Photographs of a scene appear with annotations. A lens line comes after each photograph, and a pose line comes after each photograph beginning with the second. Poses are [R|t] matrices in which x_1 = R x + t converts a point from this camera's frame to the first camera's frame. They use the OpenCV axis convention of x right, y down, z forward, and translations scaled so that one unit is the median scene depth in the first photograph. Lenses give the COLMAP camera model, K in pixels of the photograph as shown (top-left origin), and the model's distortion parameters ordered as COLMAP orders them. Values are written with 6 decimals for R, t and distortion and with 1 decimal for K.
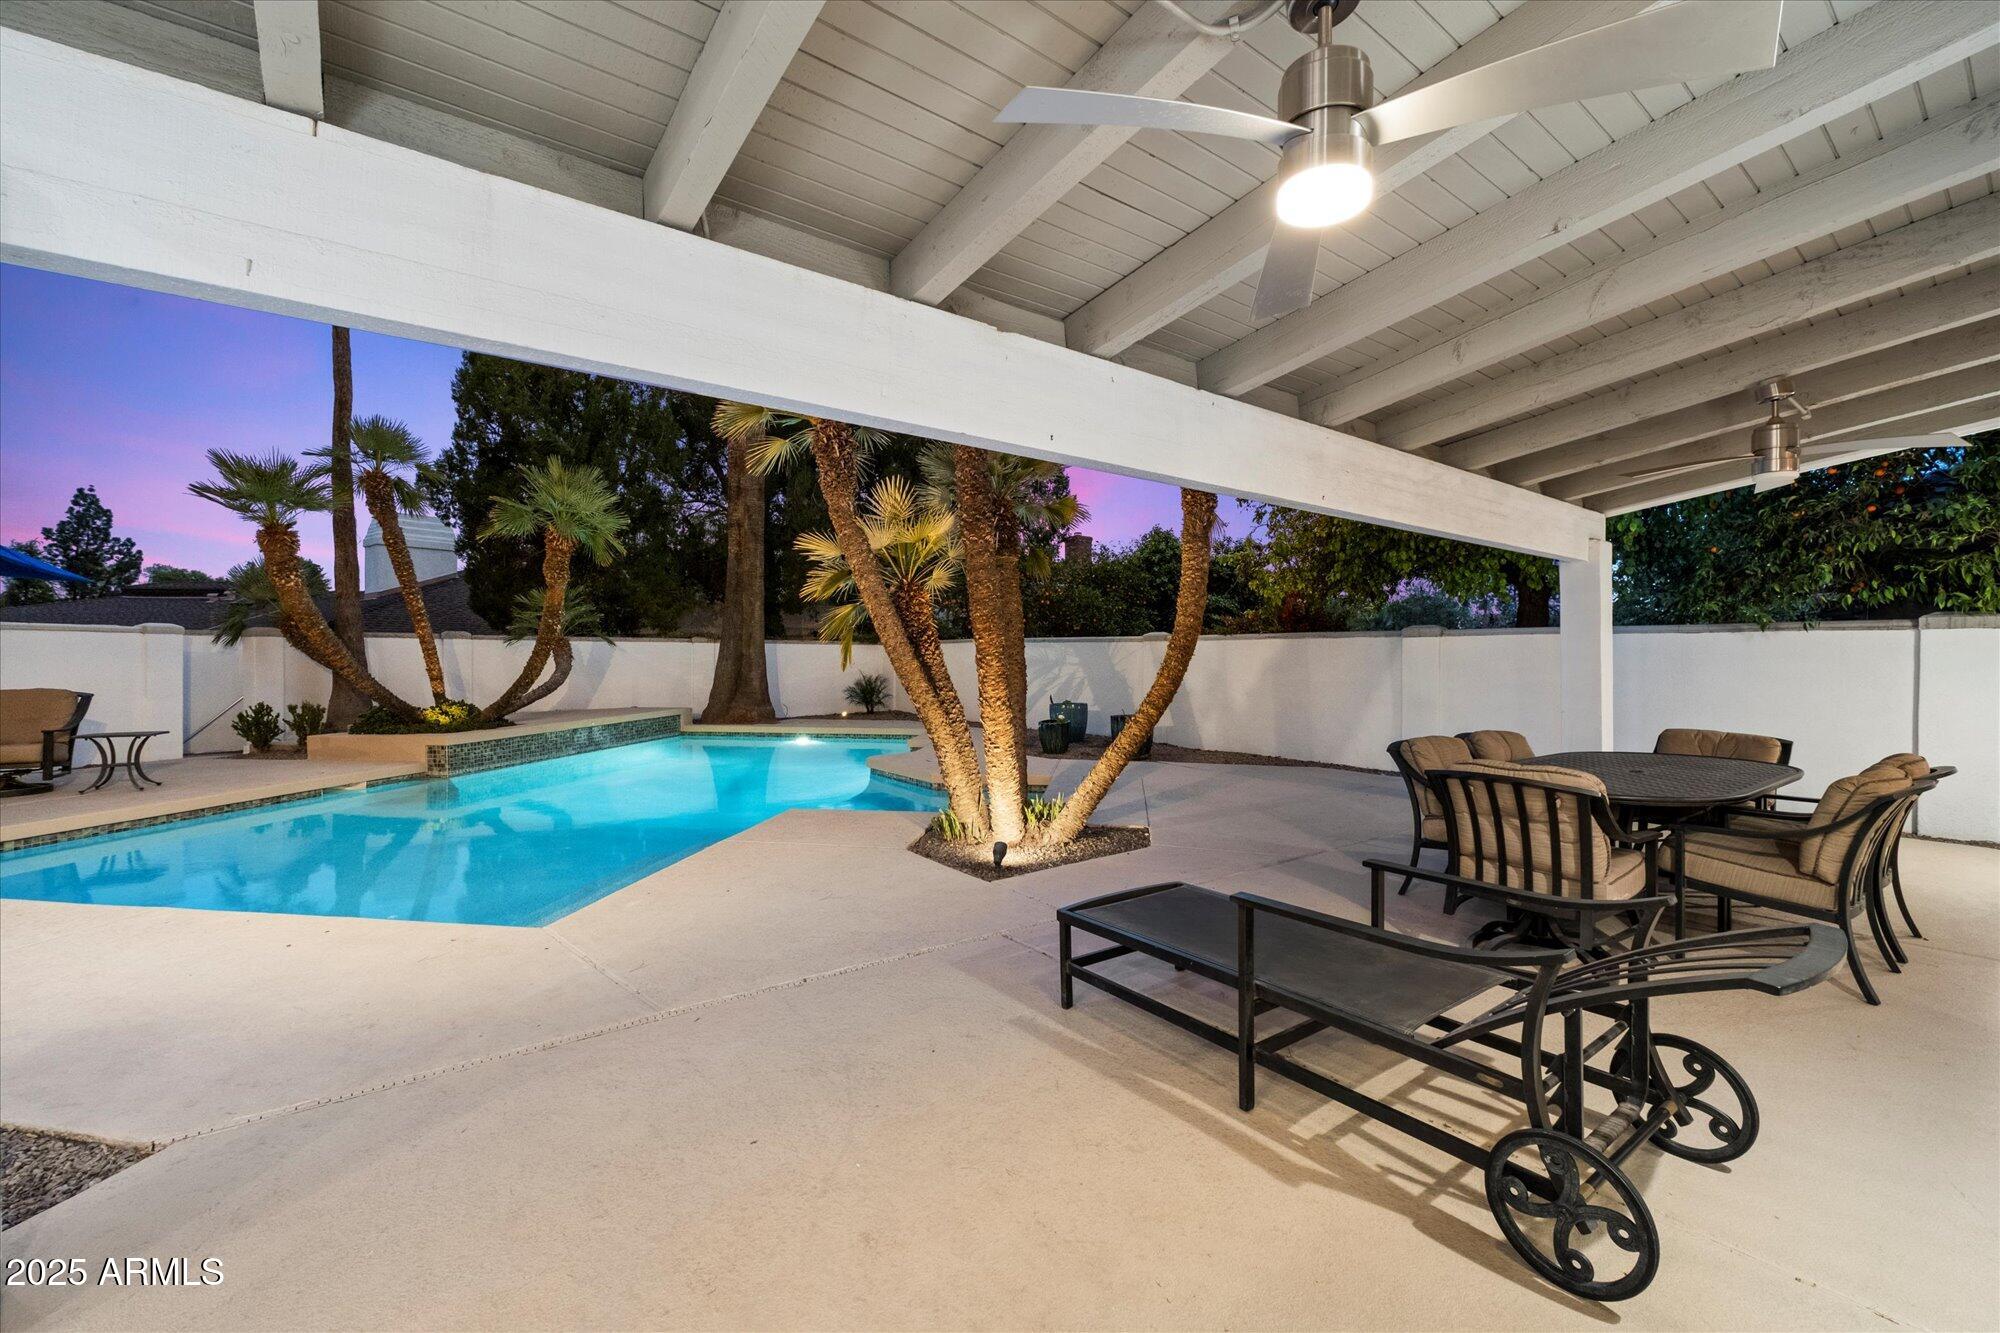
lens RADIAL K [[842.7, 0, 1001.6], [0, 842.7, 653.9], [0, 0, 1]] dist [-0.001266, -0.000196]
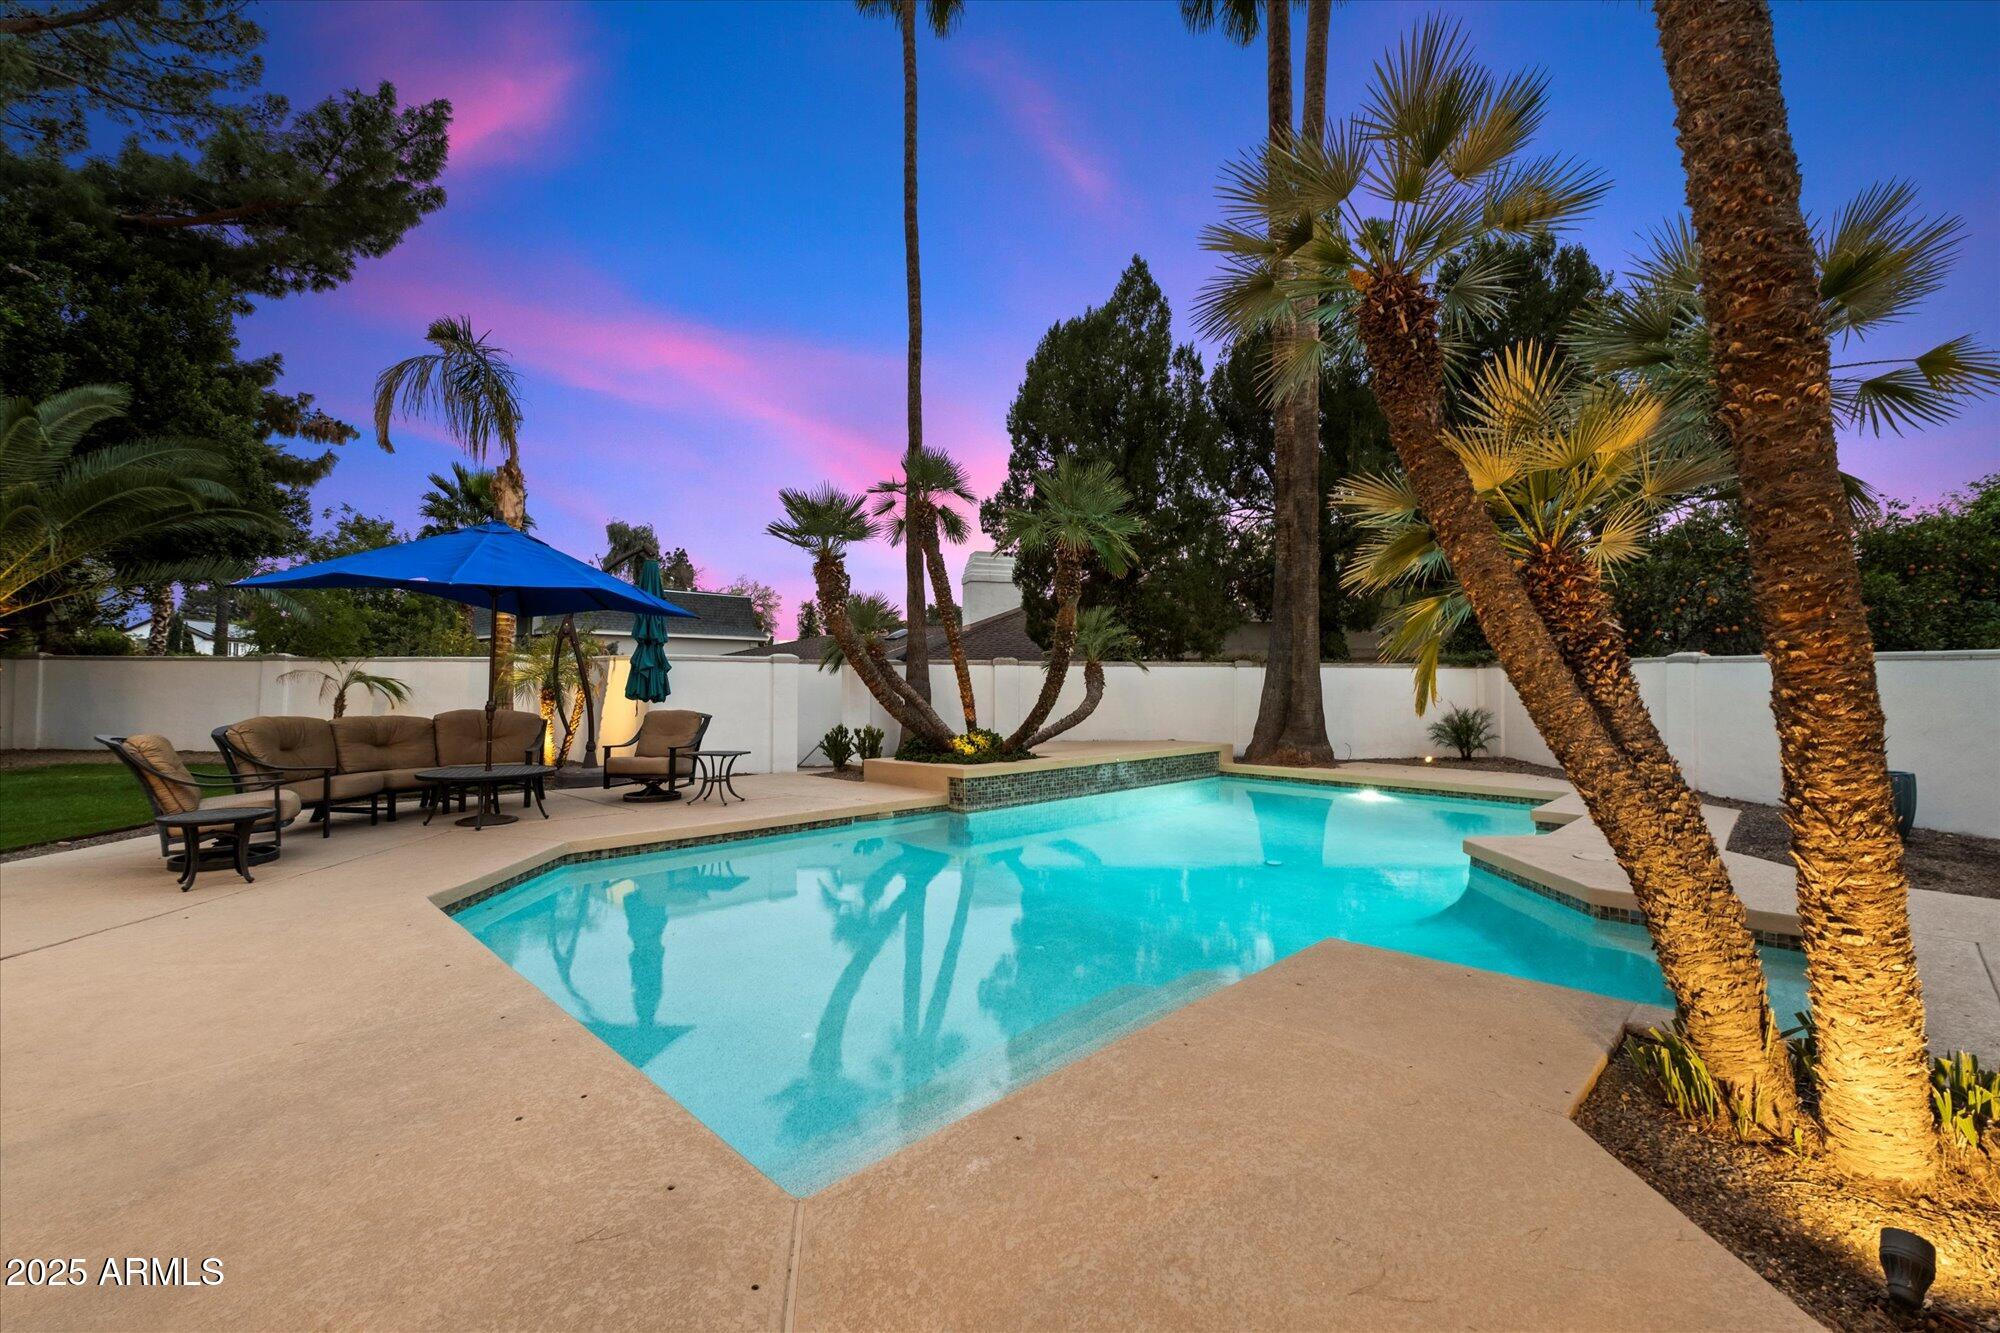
lens RADIAL K [[872.4, 0, 1005.2], [0, 872.4, 659.6], [0, 0, 1]] dist [-0.005074, -0.000112]
pose [[0.803196, -0.012875, -0.595576, -0.038597], [-0.000367, 0.999756, -0.022107, -0.001829], [0.595715, 0.017975, 0.802995, 0.222562]]
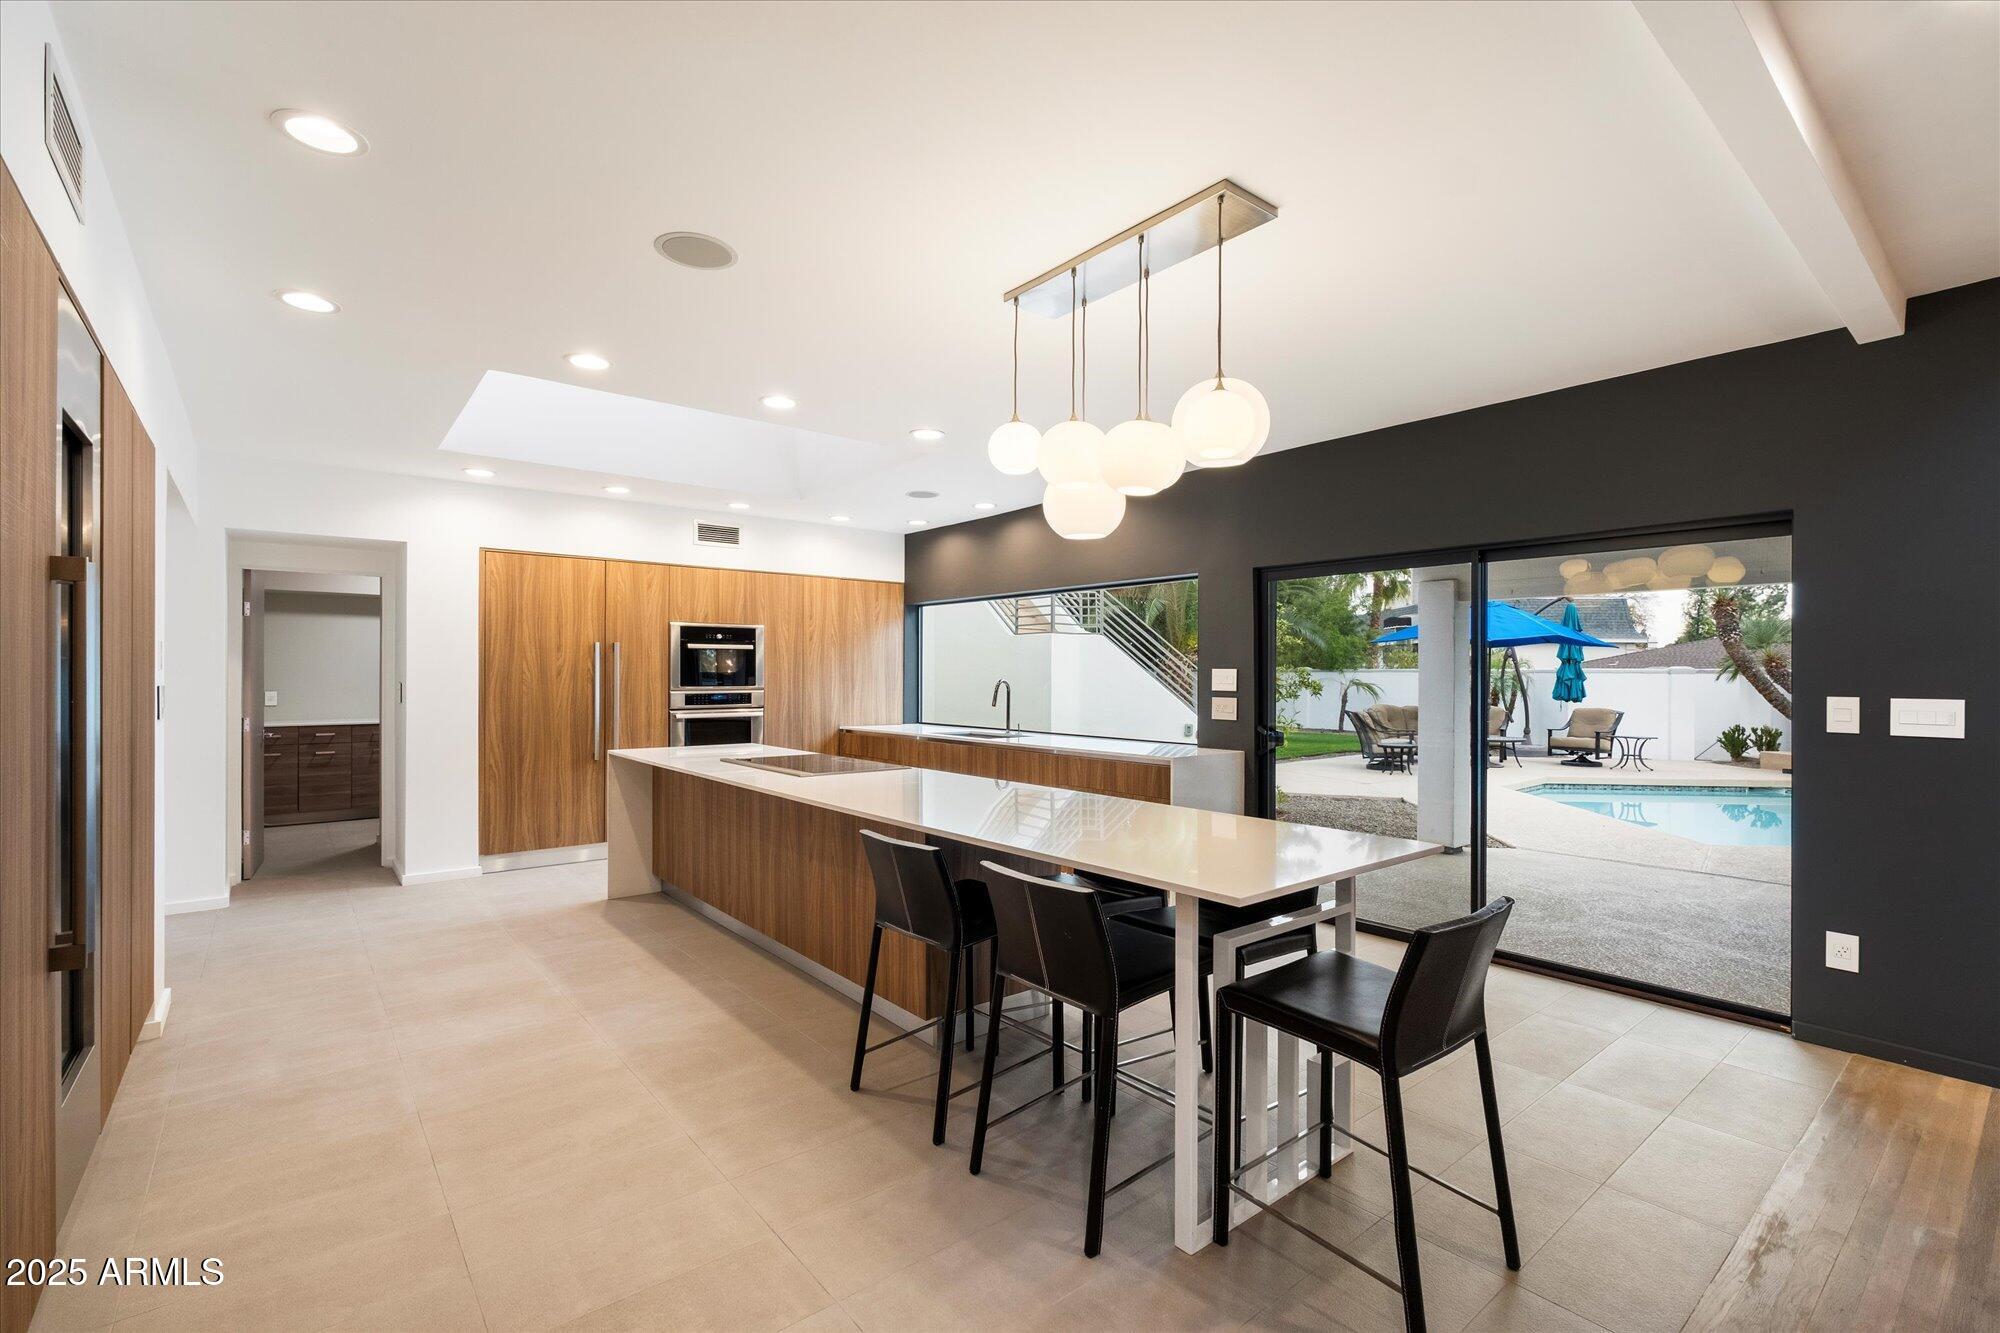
lens RADIAL K [[901.1, 0, 1019.3], [0, 901.1, 671.6], [0, 0, 1]] dist [-0.003190, -0.000265]
pose [[0.064383, -0.007321, -0.997898, 0.479065], [-0.006155, 0.999951, -0.007733, -0.008762], [0.997906, 0.006640, 0.064334, -0.236738]]
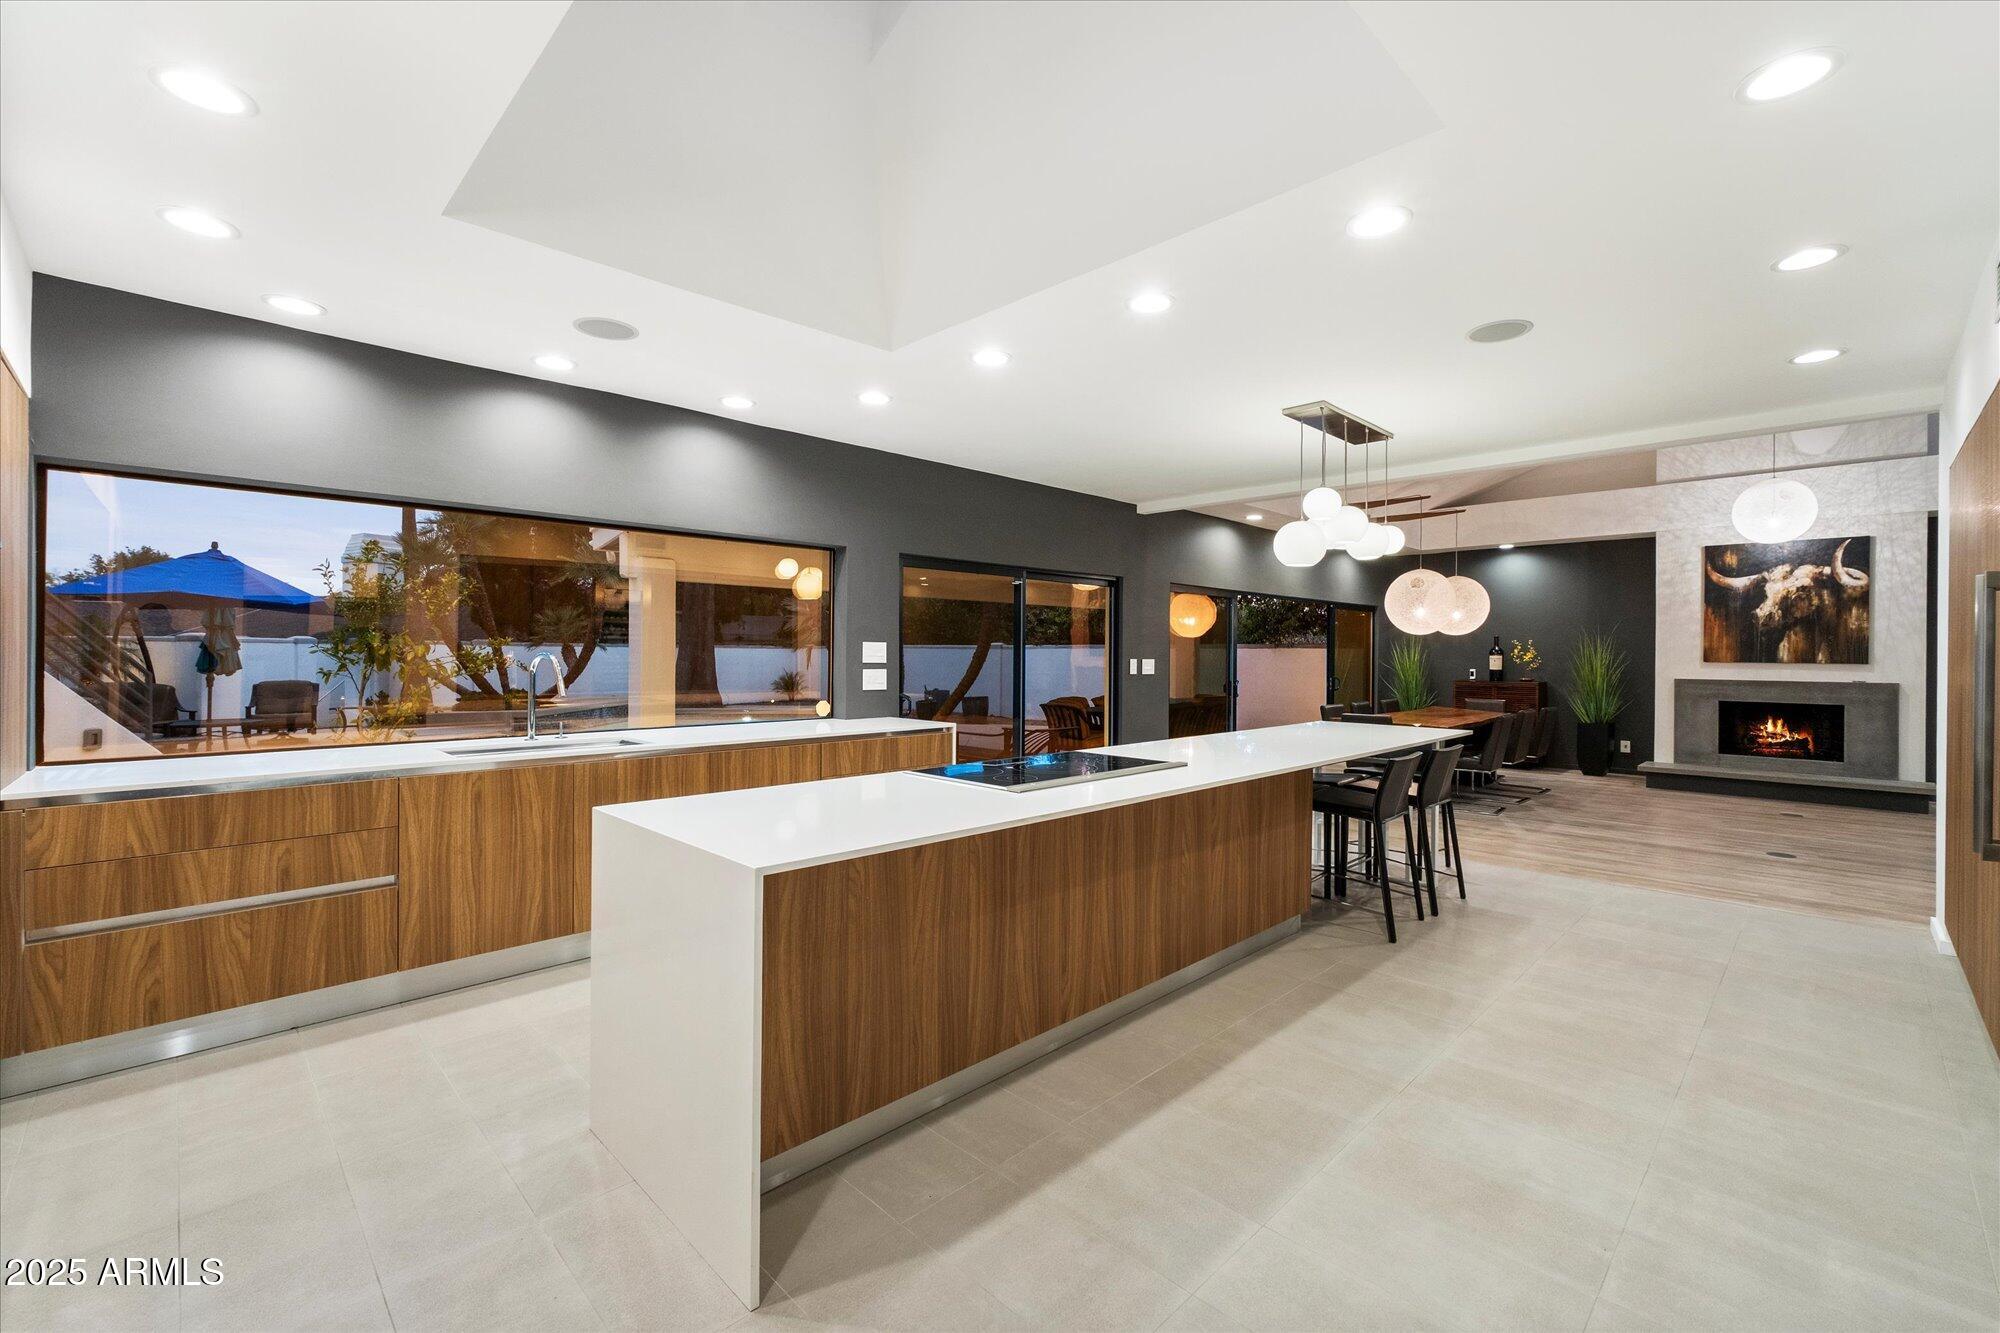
lens RADIAL K [[842.7, 0, 1001.6], [0, 842.7, 653.9], [0, 0, 1]] dist [-0.001266, -0.000196]
pose [[0.987383, 0.001267, 0.158348, -0.062890], [-0.001390, 0.999999, 0.000666, -0.008507], [-0.158347, -0.000878, 0.987383, -0.630091]]
